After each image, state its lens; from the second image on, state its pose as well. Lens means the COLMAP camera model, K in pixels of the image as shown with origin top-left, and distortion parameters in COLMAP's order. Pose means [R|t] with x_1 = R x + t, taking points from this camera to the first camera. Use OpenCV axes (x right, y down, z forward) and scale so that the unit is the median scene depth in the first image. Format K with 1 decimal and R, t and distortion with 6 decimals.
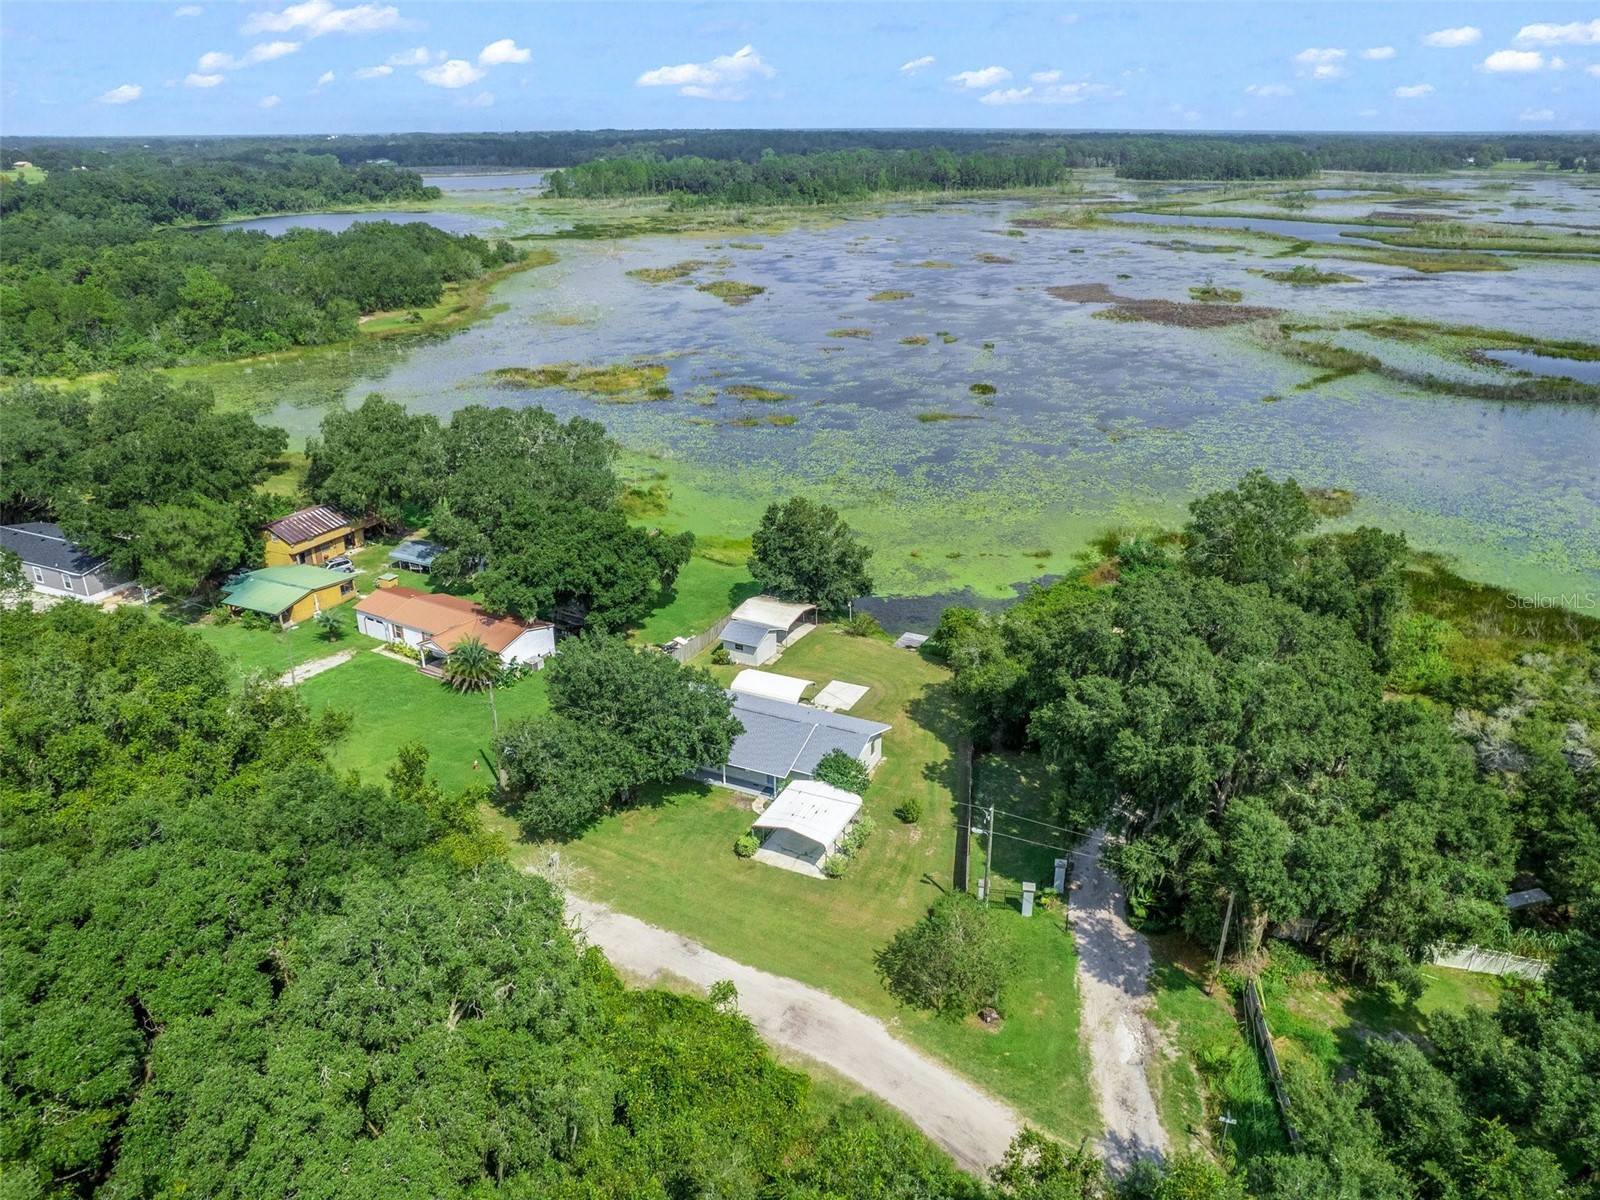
lens RADIAL K [[1153.8, 0, 803.6], [0, 1153.8, 602.1], [0, 0, 1]] dist [-0.092335, 0.083966]
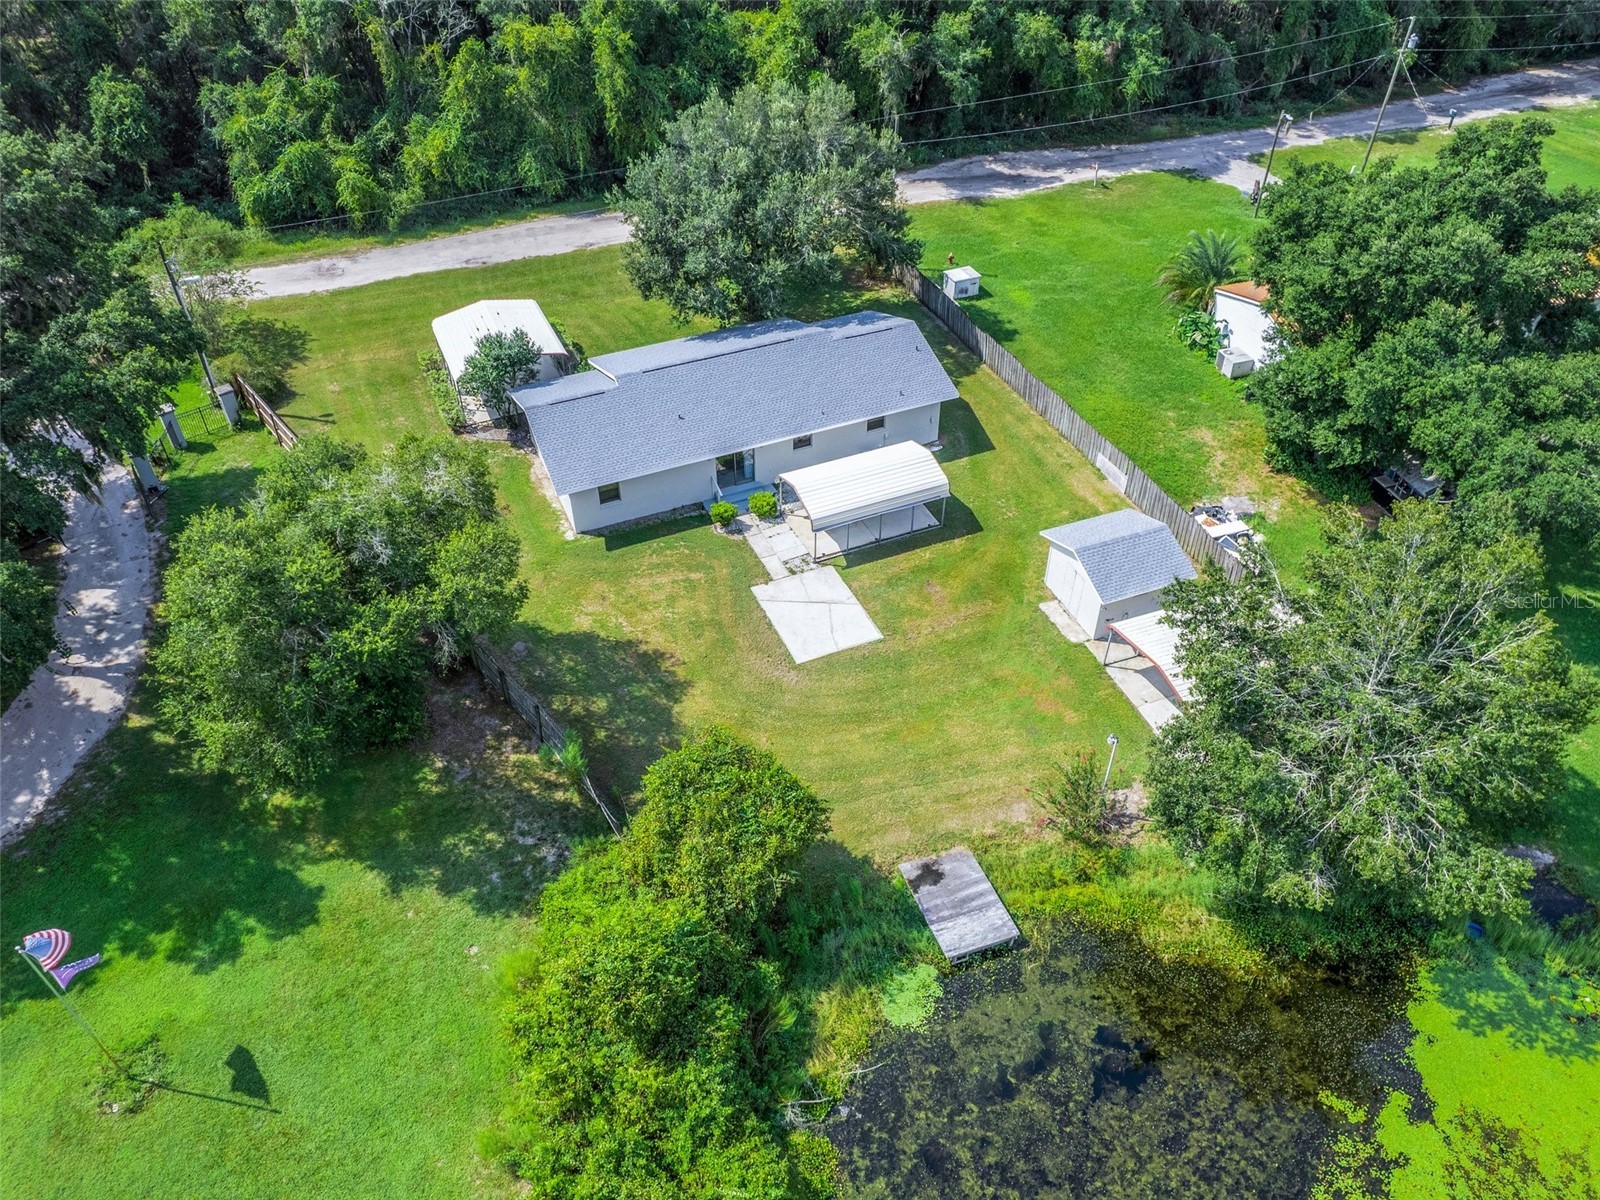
lens RADIAL K [[1153.8, 0, 803.6], [0, 1153.8, 602.1], [0, 0, 1]] dist [-0.092335, 0.083966]
pose [[-0.654028, 0.504327, -0.563828, 0.224618], [-0.286036, 0.525132, 0.801511, -0.219144], [0.700308, 0.685486, -0.199195, 0.849015]]
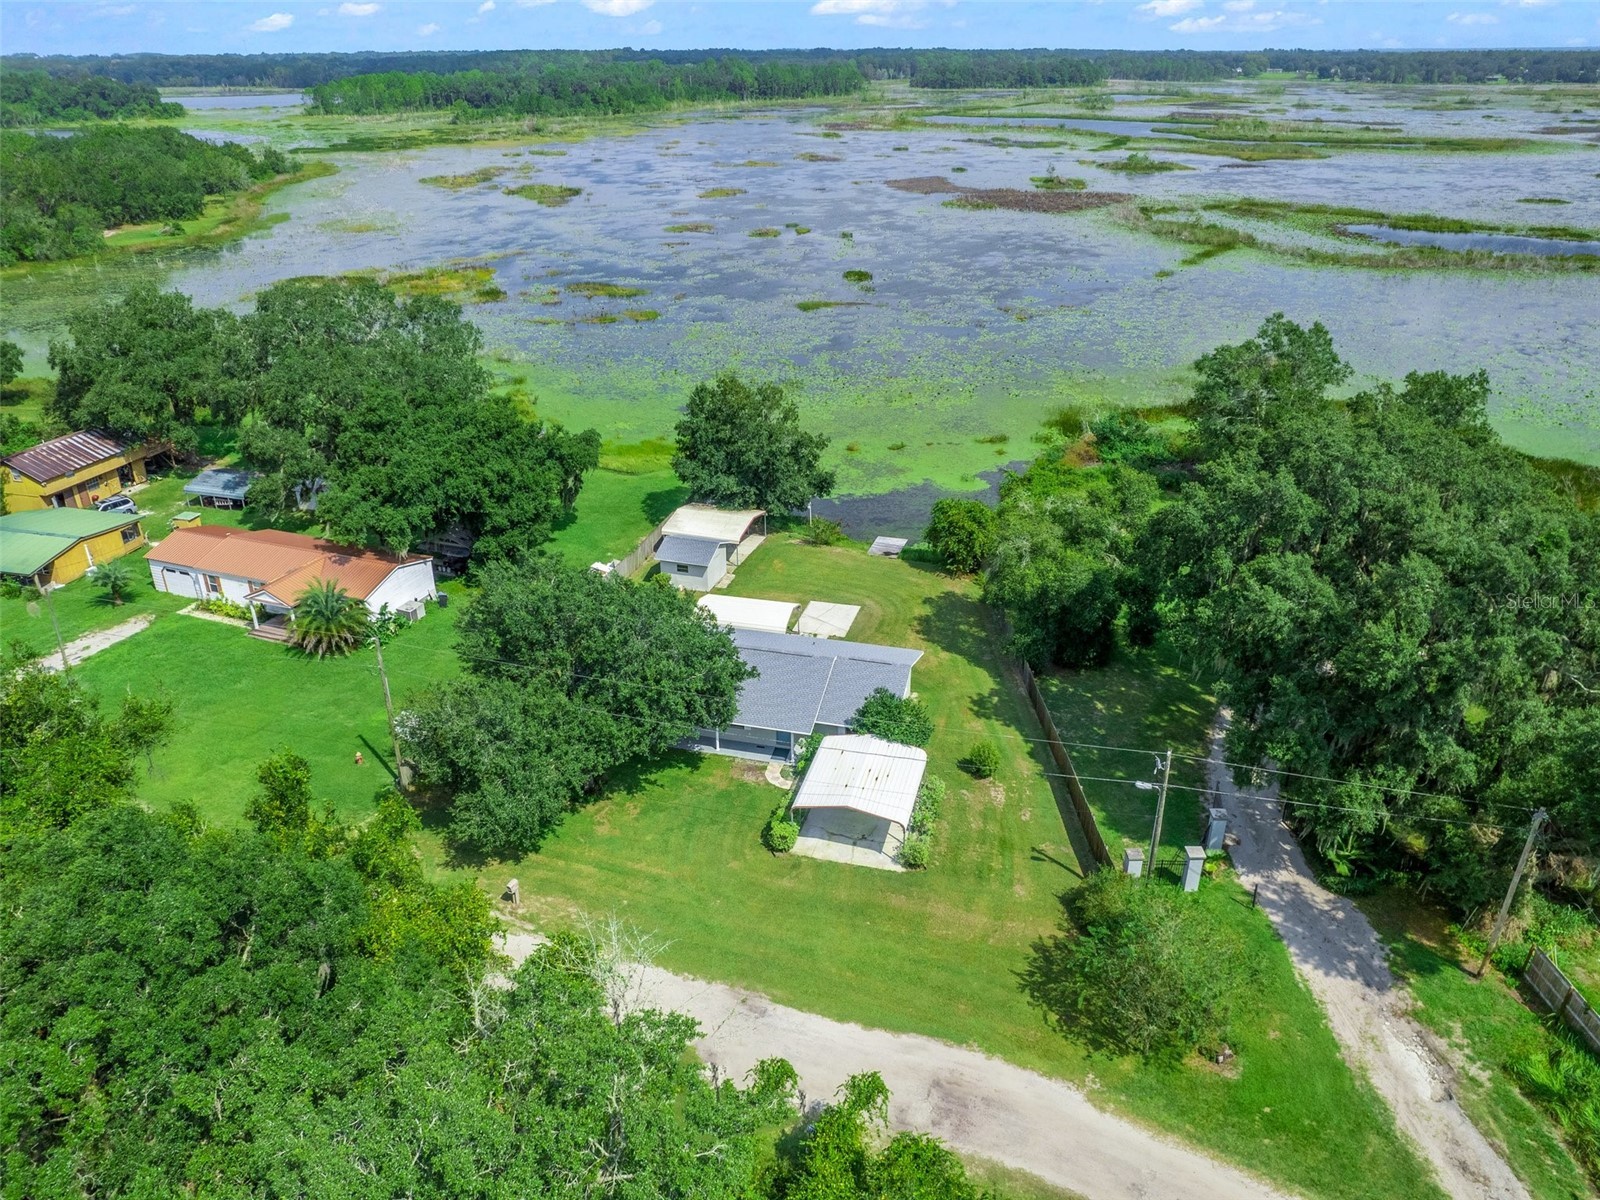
lens RADIAL K [[1153.8, 0, 803.6], [0, 1153.8, 602.1], [0, 0, 1]] dist [-0.092335, 0.083966]
pose [[0.983970, -0.079931, 0.159419, -0.083332], [0.070577, 0.995483, 0.063503, 0.015224], [-0.163775, -0.051234, 0.985166, 0.186671]]
